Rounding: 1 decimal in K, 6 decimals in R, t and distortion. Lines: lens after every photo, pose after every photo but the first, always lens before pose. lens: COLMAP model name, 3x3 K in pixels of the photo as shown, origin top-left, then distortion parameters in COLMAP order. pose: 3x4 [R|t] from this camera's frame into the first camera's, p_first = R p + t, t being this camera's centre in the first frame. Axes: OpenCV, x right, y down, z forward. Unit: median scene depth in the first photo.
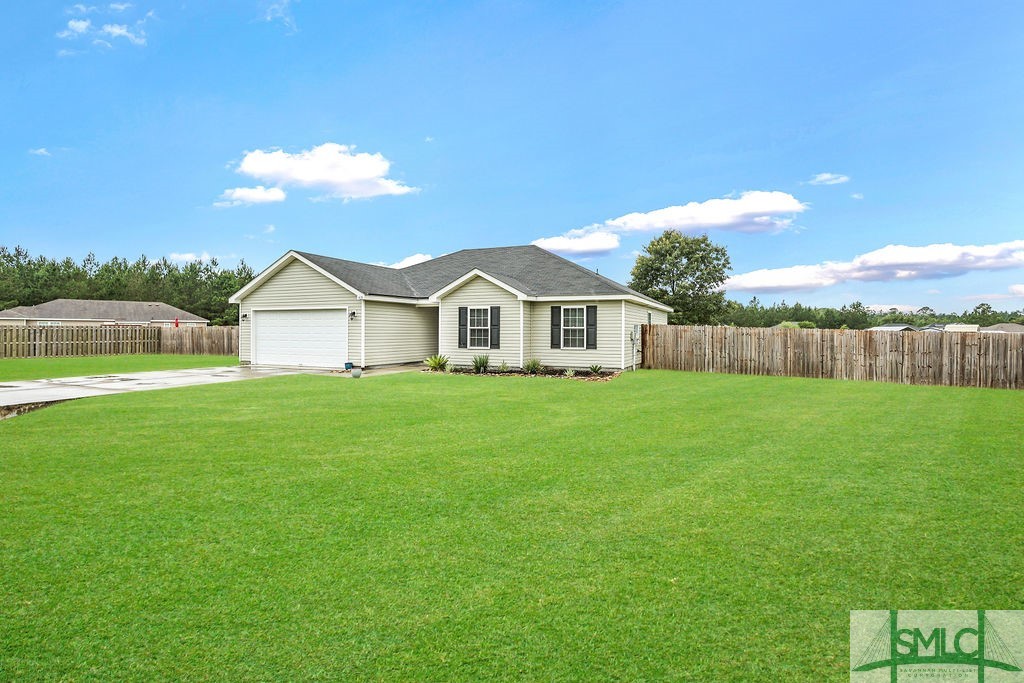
lens RADIAL K [[512.3, 0, 507.3], [0, 512.3, 337.3], [0, 0, 1]] dist [-0.063980, 0.037075]
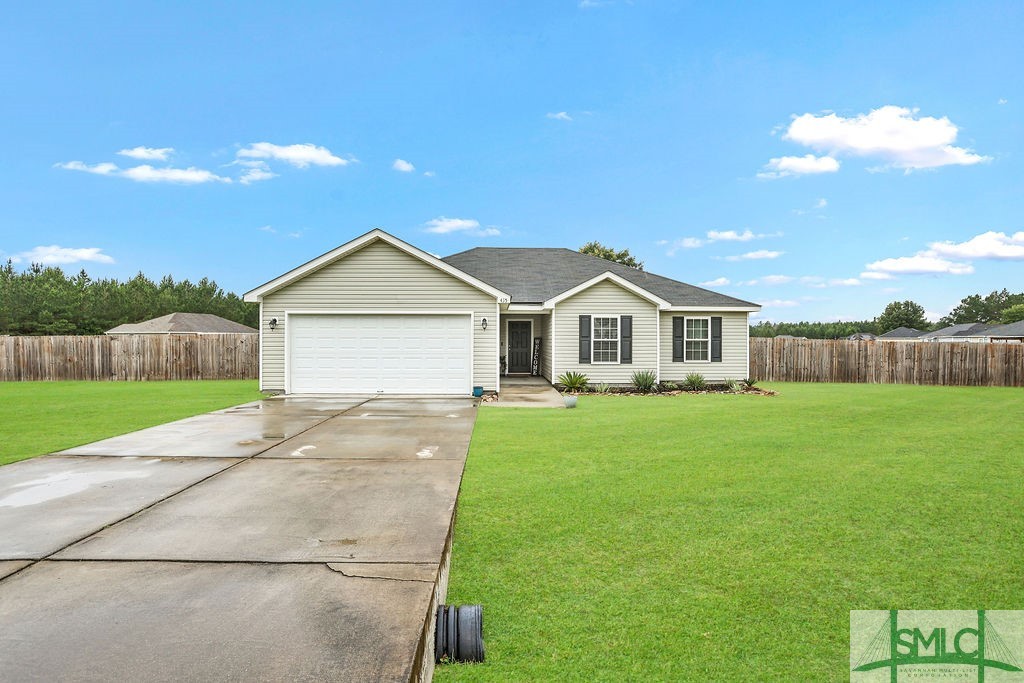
lens RADIAL K [[512.3, 0, 507.3], [0, 512.3, 337.3], [0, 0, 1]] dist [-0.063980, 0.037075]
pose [[0.901633, 0.000990, 0.432500, -0.585091], [0.006476, 0.999854, -0.015791, -0.010276], [-0.432452, 0.017039, 0.901496, 0.293917]]
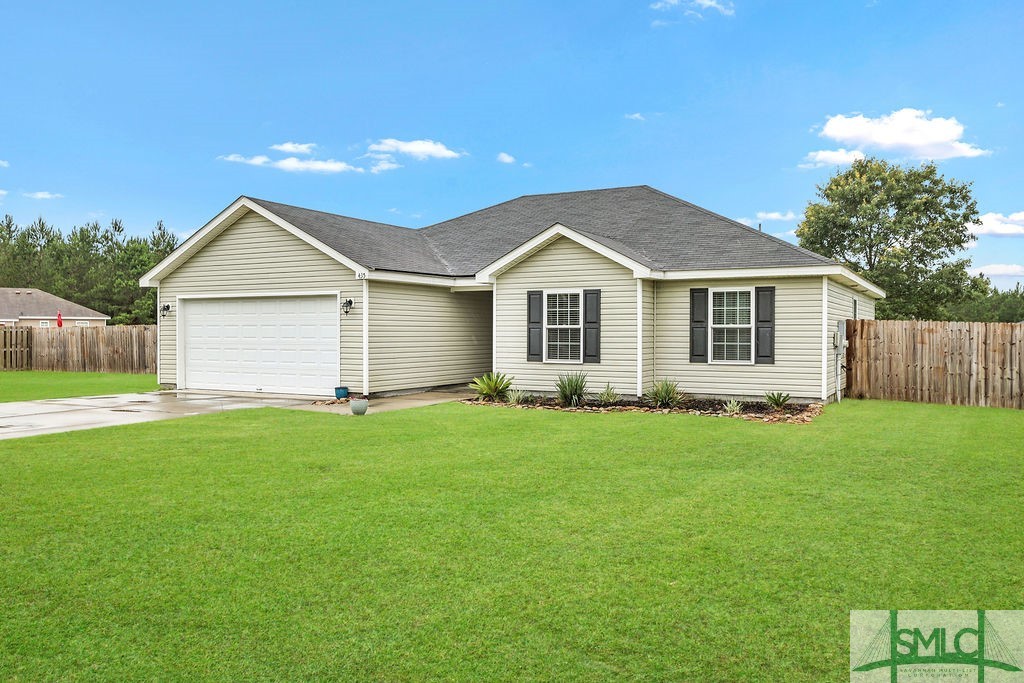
lens RADIAL K [[810.9, 0, 506.4], [0, 810.9, 353.8], [0, 0, 1]] dist [-0.000113, 0.007390]
pose [[0.996713, -0.000762, -0.081015, -0.045343], [0.001943, 0.999893, 0.014510, -0.001451], [0.080995, -0.014619, 0.996607, 0.082656]]
